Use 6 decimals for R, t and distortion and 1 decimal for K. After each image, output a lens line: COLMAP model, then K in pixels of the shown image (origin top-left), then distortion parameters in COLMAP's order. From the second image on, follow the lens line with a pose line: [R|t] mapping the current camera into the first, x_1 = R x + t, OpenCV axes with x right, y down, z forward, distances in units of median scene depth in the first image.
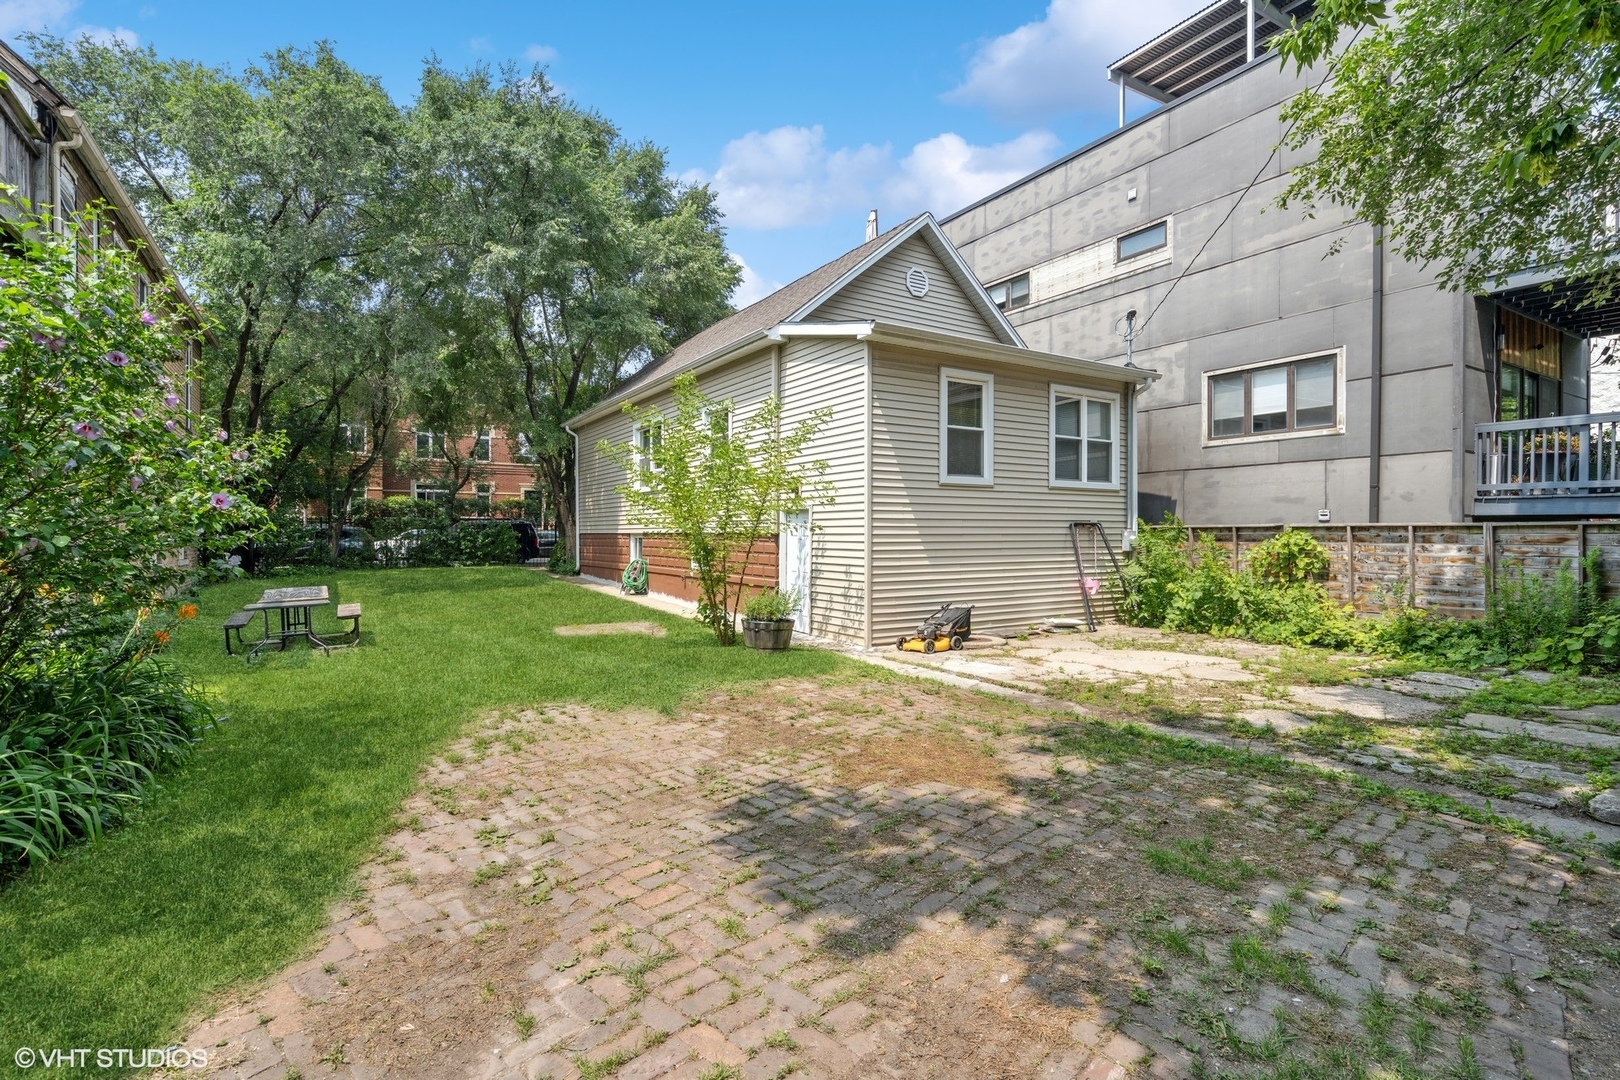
lens RADIAL K [[759.6, 0, 815.6], [0, 759.6, 531.7], [0, 0, 1]] dist [0.000507, 0.000645]
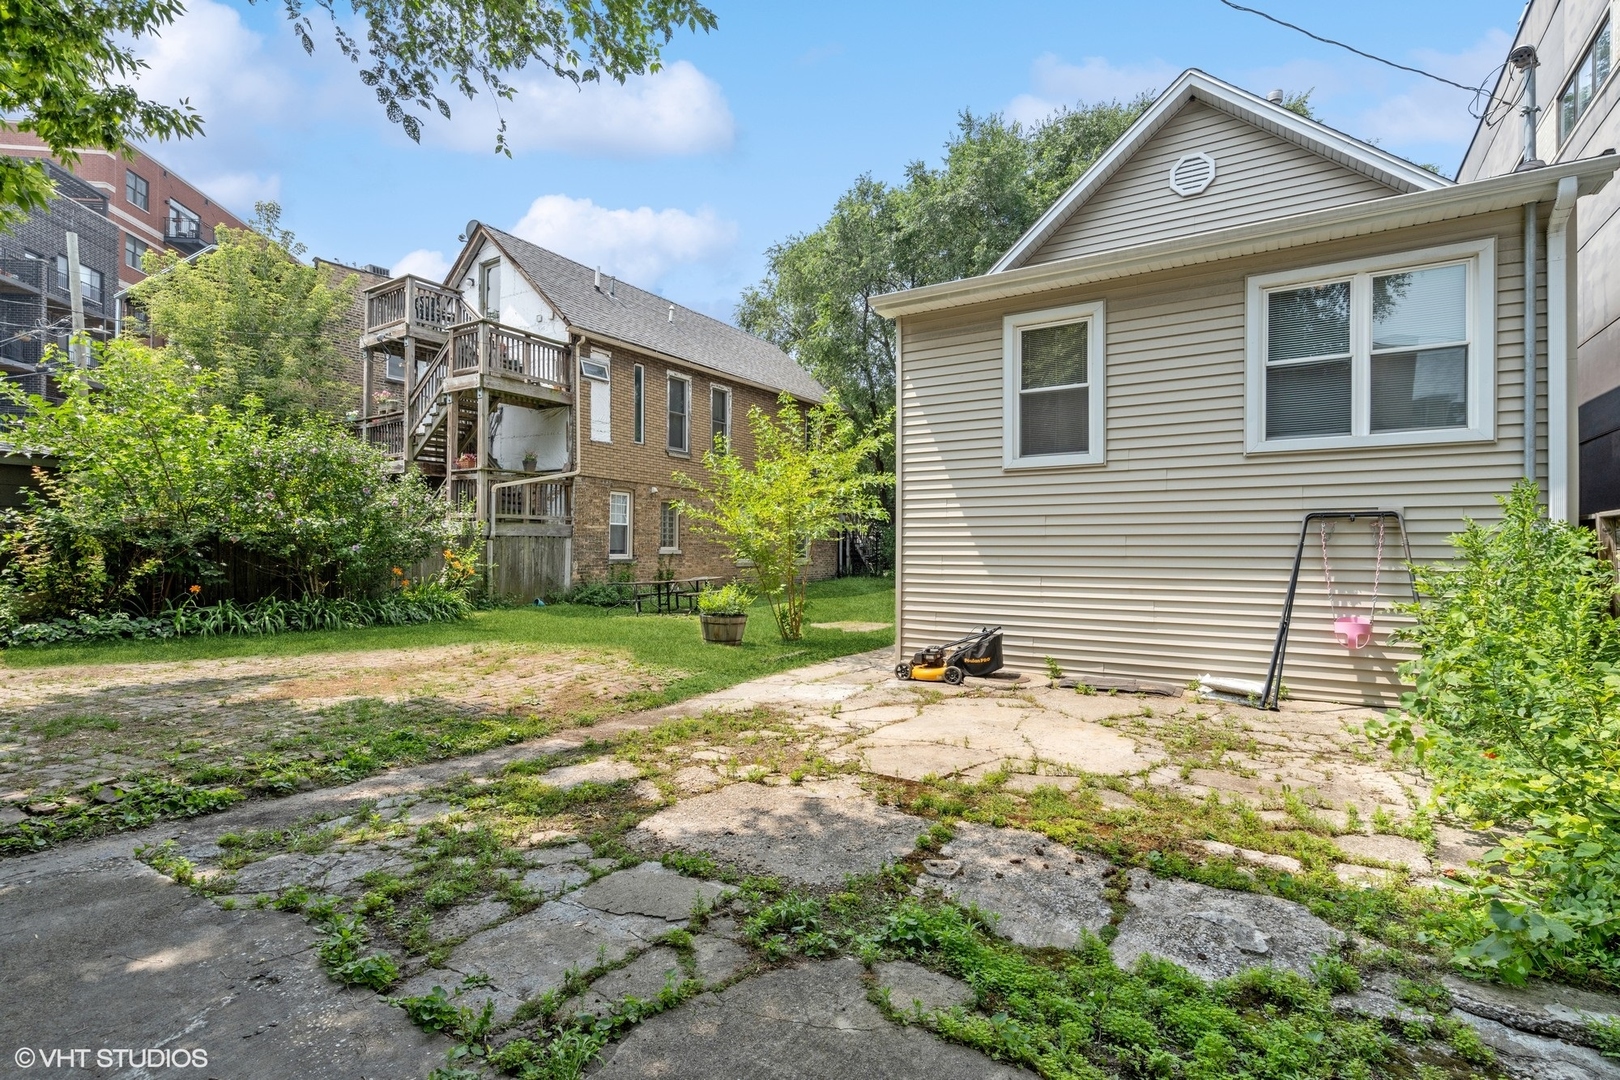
lens RADIAL K [[759.6, 0, 815.6], [0, 759.6, 531.7], [0, 0, 1]] dist [0.000507, 0.000645]
pose [[0.431912, -0.005430, -0.901899, 0.734924], [0.010369, 0.999946, -0.001055, -0.002096], [0.901856, -0.008896, 0.431945, 0.476384]]
